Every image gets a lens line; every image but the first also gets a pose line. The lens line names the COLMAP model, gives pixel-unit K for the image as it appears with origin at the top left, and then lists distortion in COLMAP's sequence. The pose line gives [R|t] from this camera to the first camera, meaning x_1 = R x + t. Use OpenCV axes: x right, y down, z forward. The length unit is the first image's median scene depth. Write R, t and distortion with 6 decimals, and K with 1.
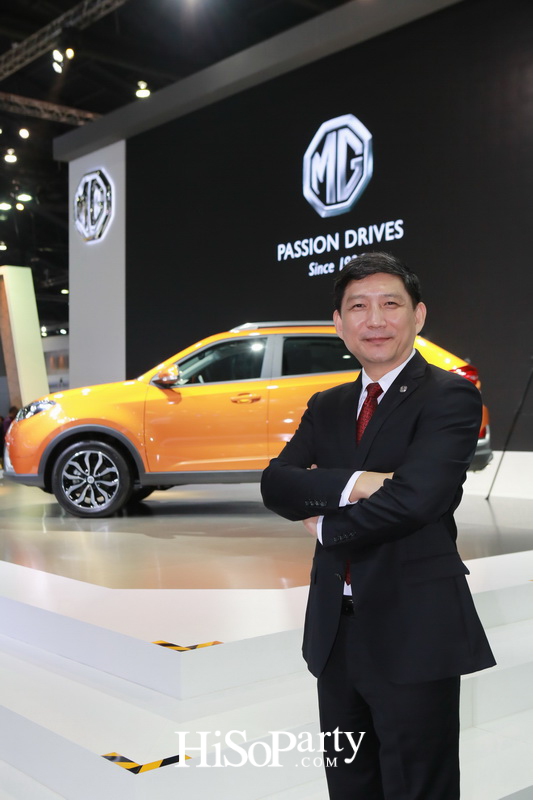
lens RADIAL K [[991.7, 0, 266.5], [0, 991.7, 400.0], [0, 0, 1]] dist [-0.001305, -0.055097]
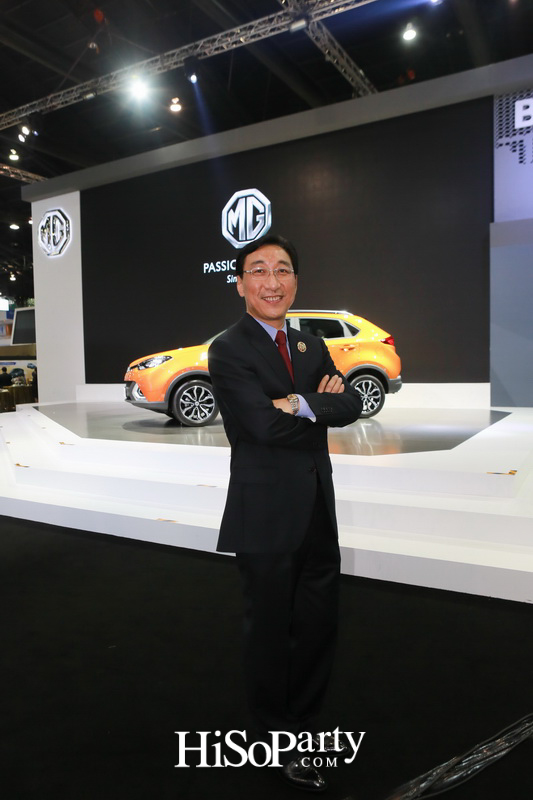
lens RADIAL K [[594.0, 0, 266.5], [0, 594.0, 400.0], [0, 0, 1]] dist [-0.041934, 0.002181]
pose [[0.936252, -0.036679, 0.349410, -0.255911], [0.012382, 0.997362, 0.071520, 0.002713], [-0.351112, -0.062634, 0.934236, 0.018904]]
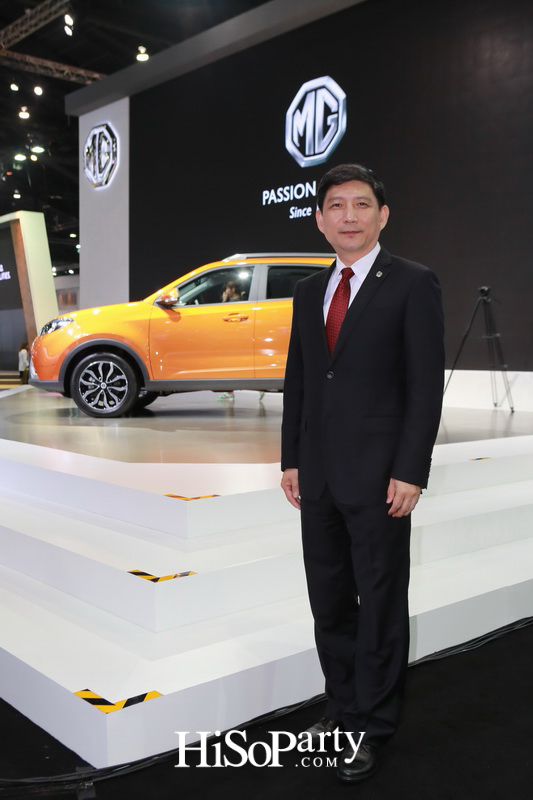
lens RADIAL K [[866.7, 0, 266.5], [0, 866.7, 400.0], [0, 0, 1]] dist [-0.021432, 0.014957]
pose [[0.999729, 0.010230, 0.020916, -0.002912], [-0.011736, 0.997248, 0.073206, 0.012100], [-0.020109, -0.073432, 0.997097, -0.020140]]
